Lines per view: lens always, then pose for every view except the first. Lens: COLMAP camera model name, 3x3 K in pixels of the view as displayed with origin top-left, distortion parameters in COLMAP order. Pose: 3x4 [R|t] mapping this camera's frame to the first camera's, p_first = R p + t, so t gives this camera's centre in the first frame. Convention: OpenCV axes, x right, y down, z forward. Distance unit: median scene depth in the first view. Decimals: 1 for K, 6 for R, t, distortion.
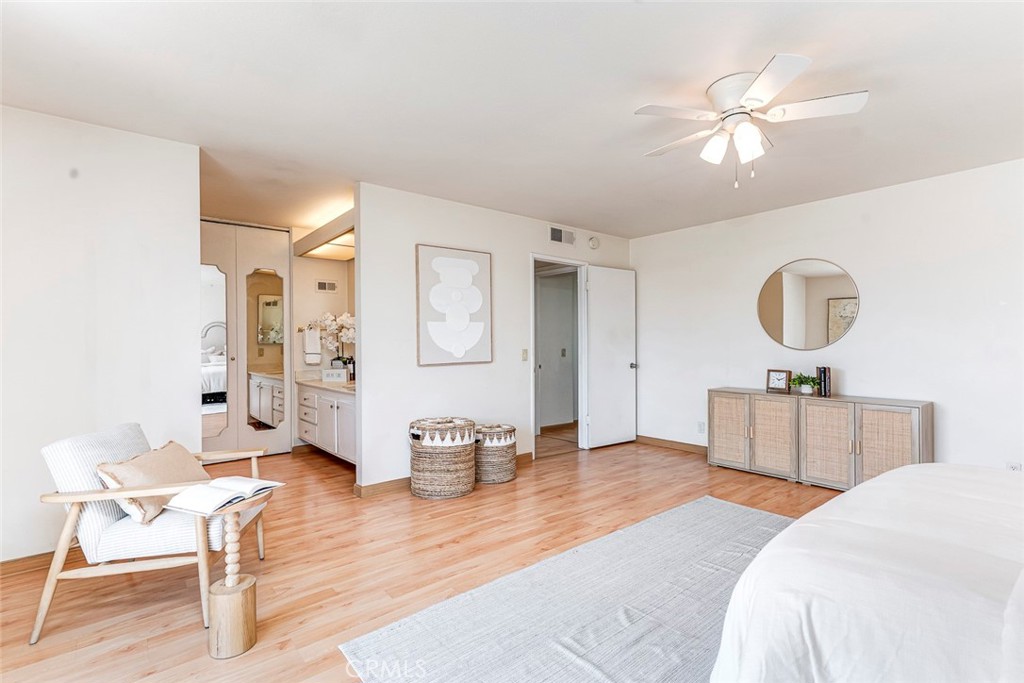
lens RADIAL K [[487.6, 0, 516.1], [0, 487.6, 345.0], [0, 0, 1]] dist [0.005653, 0.000355]
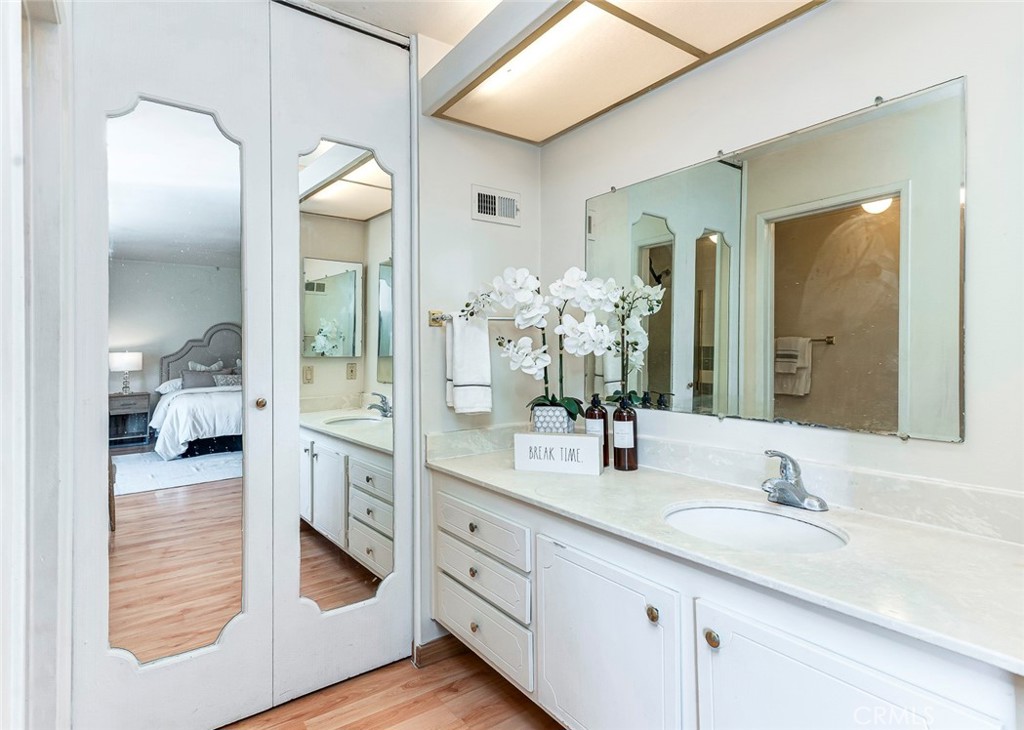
lens RADIAL K [[521.2, 0, 507.6], [0, 521.2, 359.8], [0, 0, 1]] dist [0.001725, -0.000042]
pose [[0.998043, 0.003683, -0.062419, -0.369509], [-0.003547, 0.999991, 0.002278, -0.002193], [0.062427, -0.002052, 0.998047, 0.623603]]
